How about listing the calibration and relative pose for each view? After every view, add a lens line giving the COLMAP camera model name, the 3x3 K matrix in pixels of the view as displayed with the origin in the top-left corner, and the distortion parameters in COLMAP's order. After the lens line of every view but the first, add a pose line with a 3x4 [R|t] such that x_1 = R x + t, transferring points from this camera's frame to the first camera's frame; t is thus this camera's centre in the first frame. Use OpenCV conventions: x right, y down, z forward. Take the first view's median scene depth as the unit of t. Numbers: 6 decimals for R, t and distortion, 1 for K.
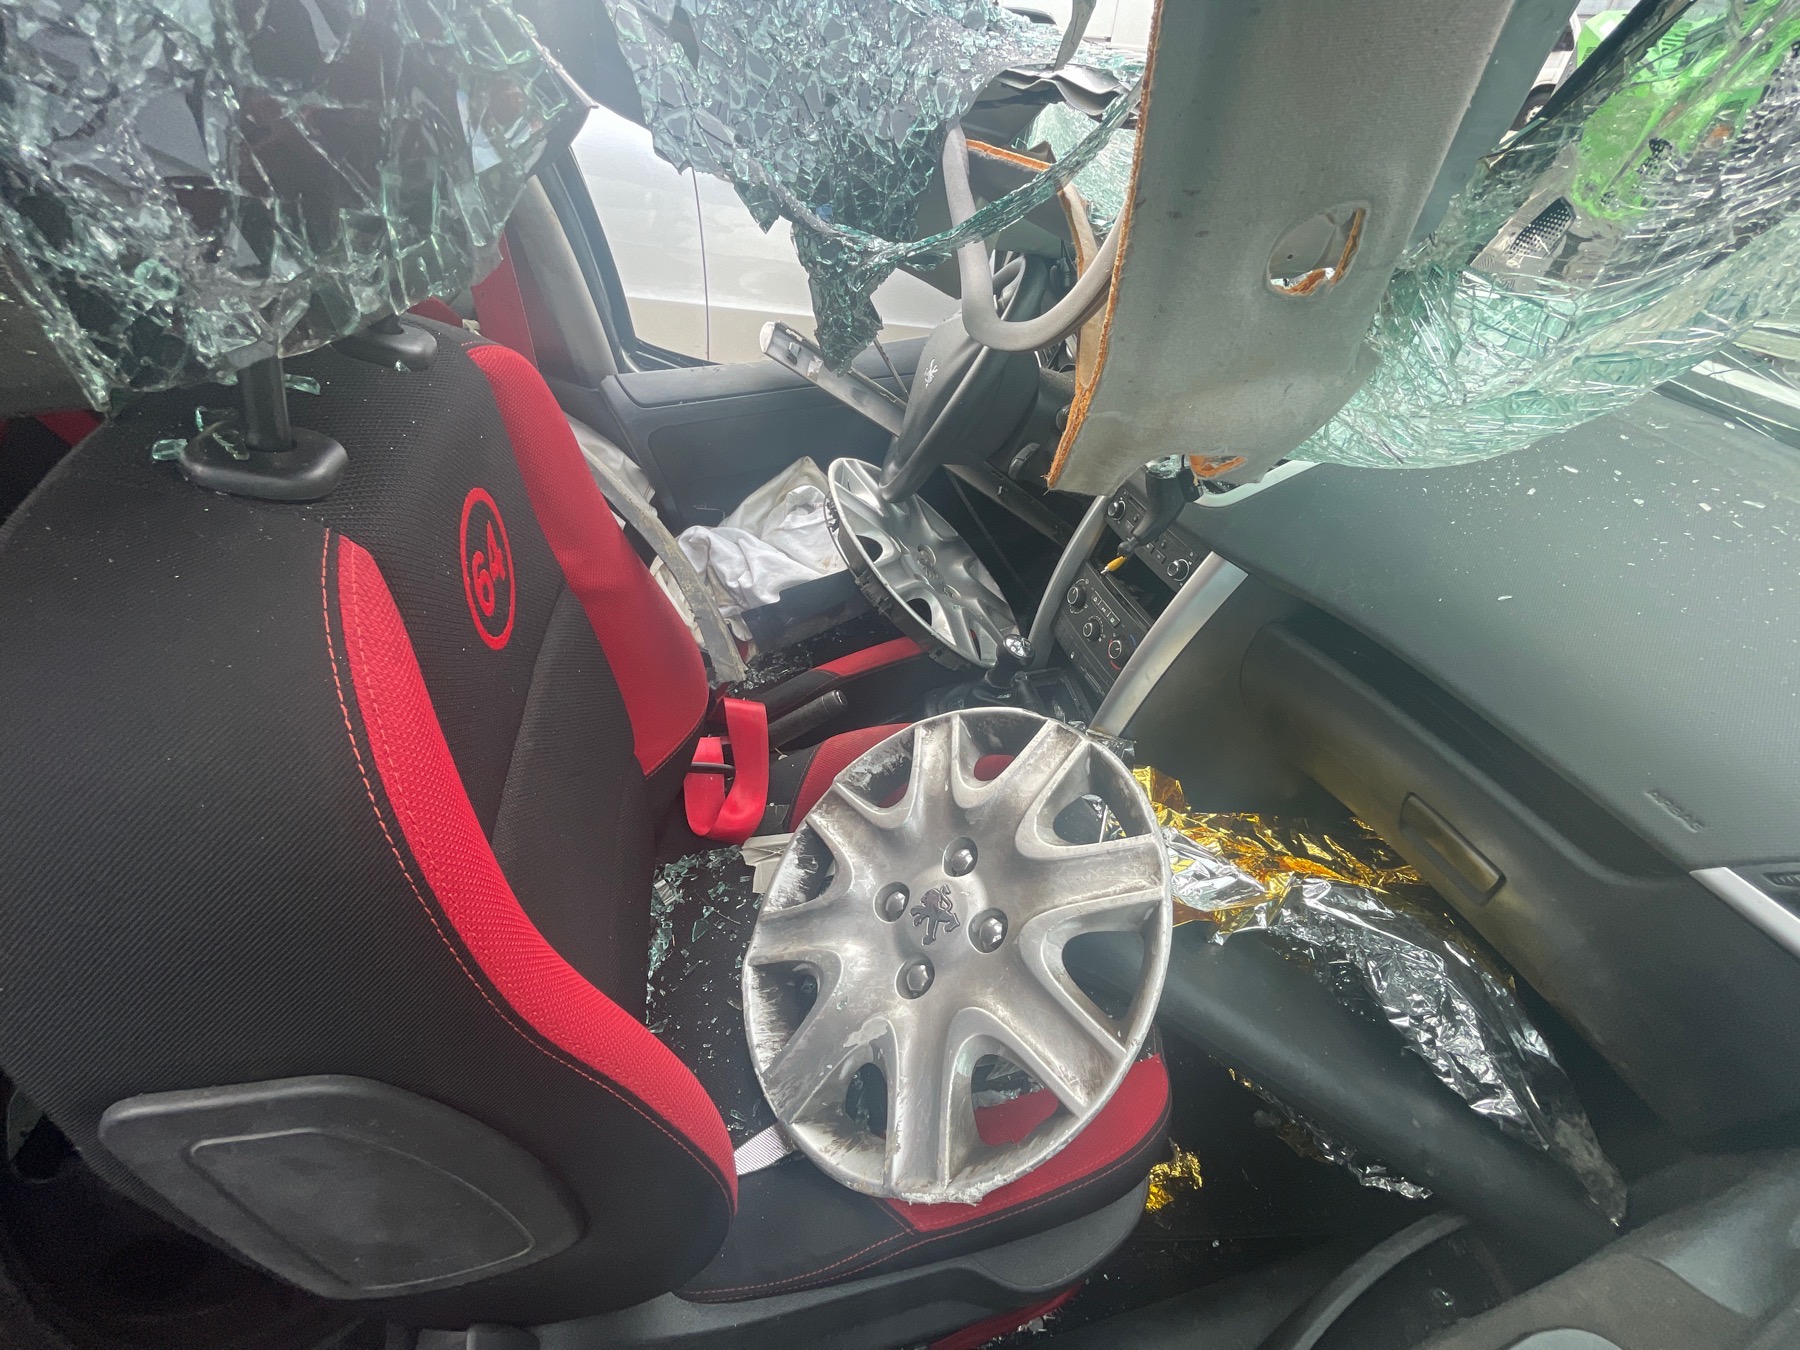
lens RADIAL K [[723.3, 0, 900.0], [0, 723.3, 673.4], [0, 0, 1]] dist [0.001197, 0.000008]
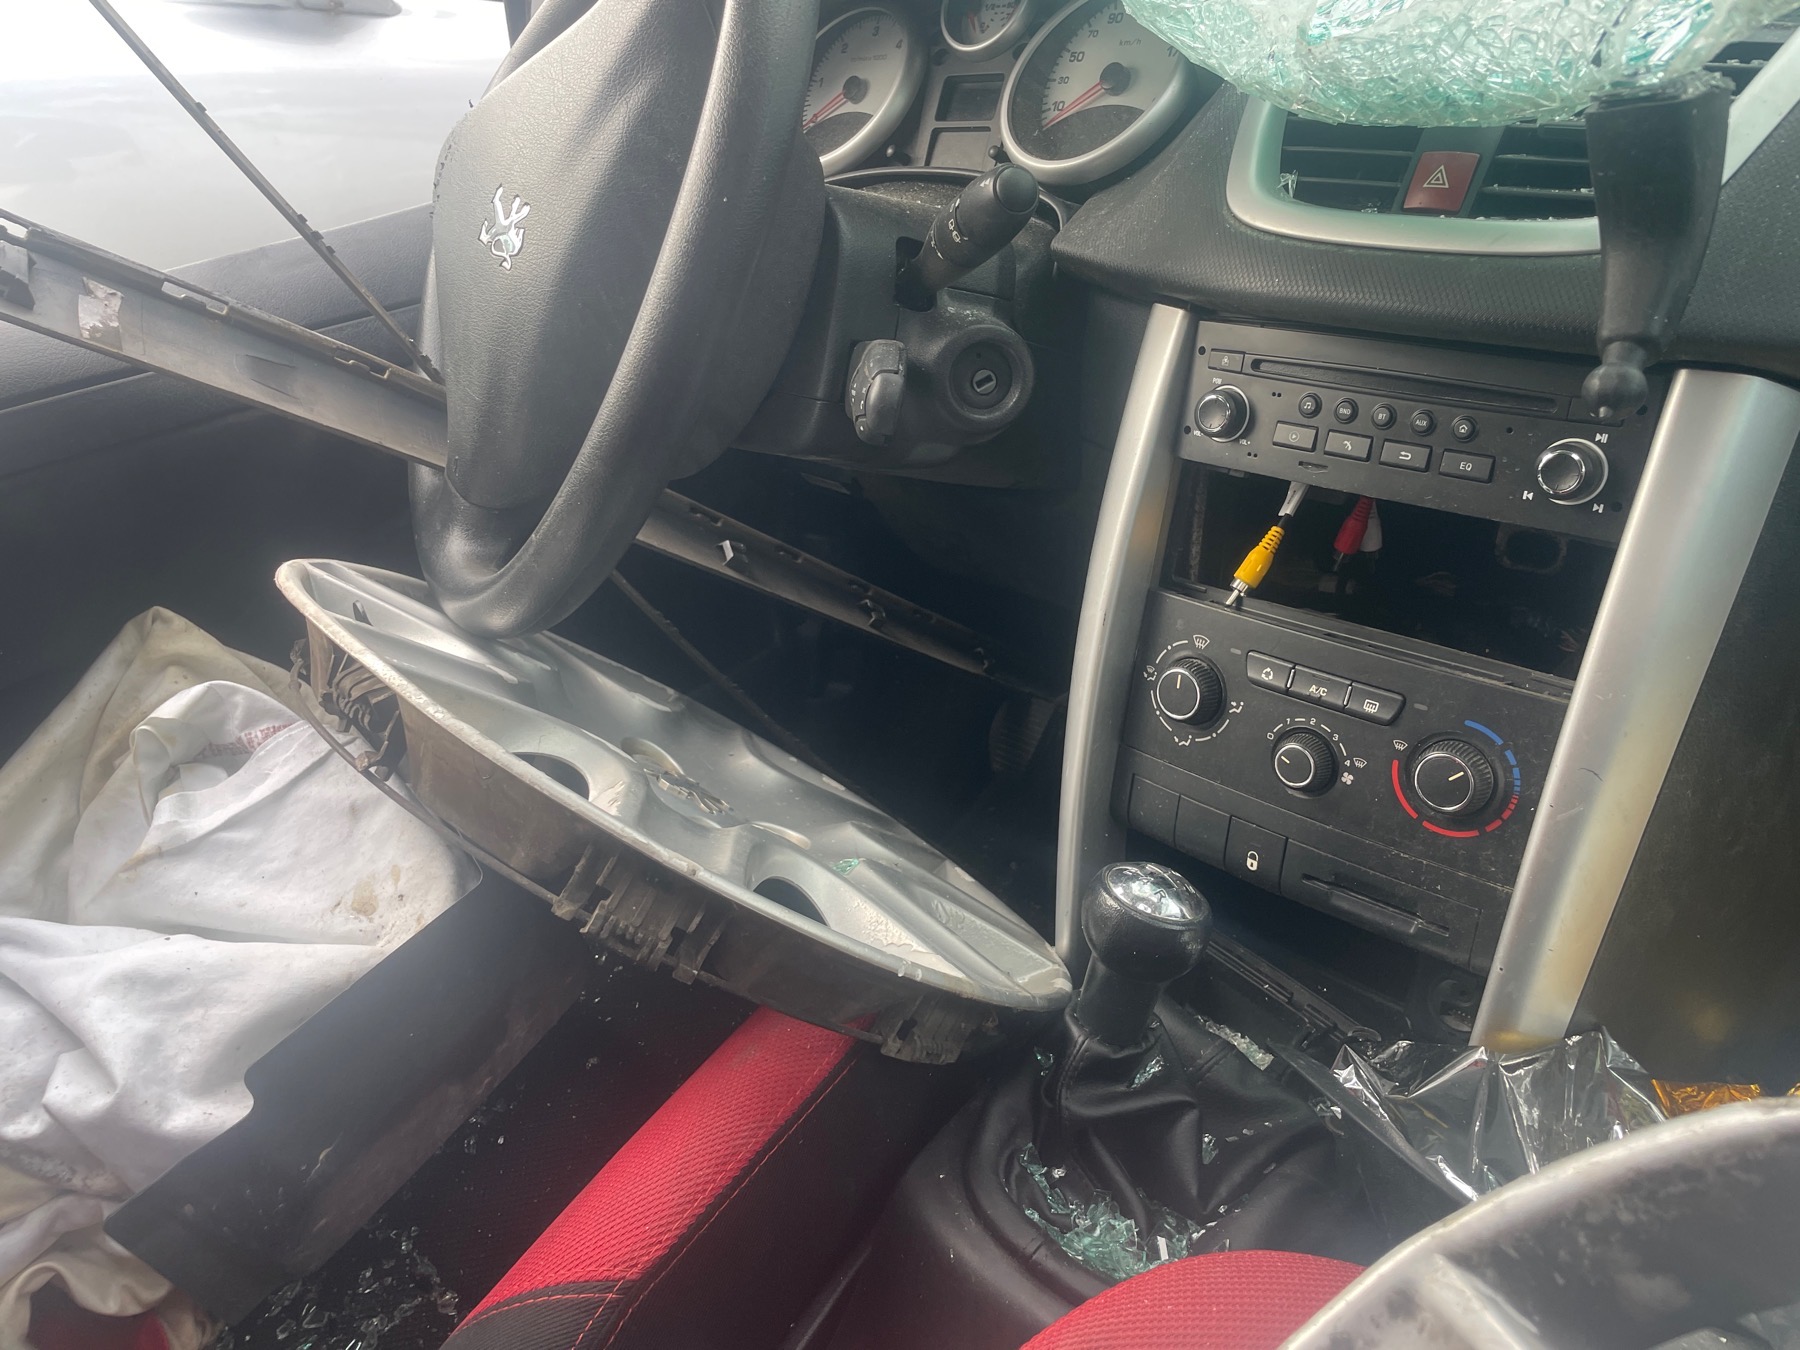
lens RADIAL K [[1368.1, 0, 899.9], [0, 1368.1, 677.0], [0, 0, 1]] dist [-0.009981, -0.007005]
pose [[0.847522, -0.323470, 0.420801, -0.120141], [0.412613, 0.900235, -0.139019, -0.072194], [-0.333851, 0.291450, 0.896438, 0.425167]]
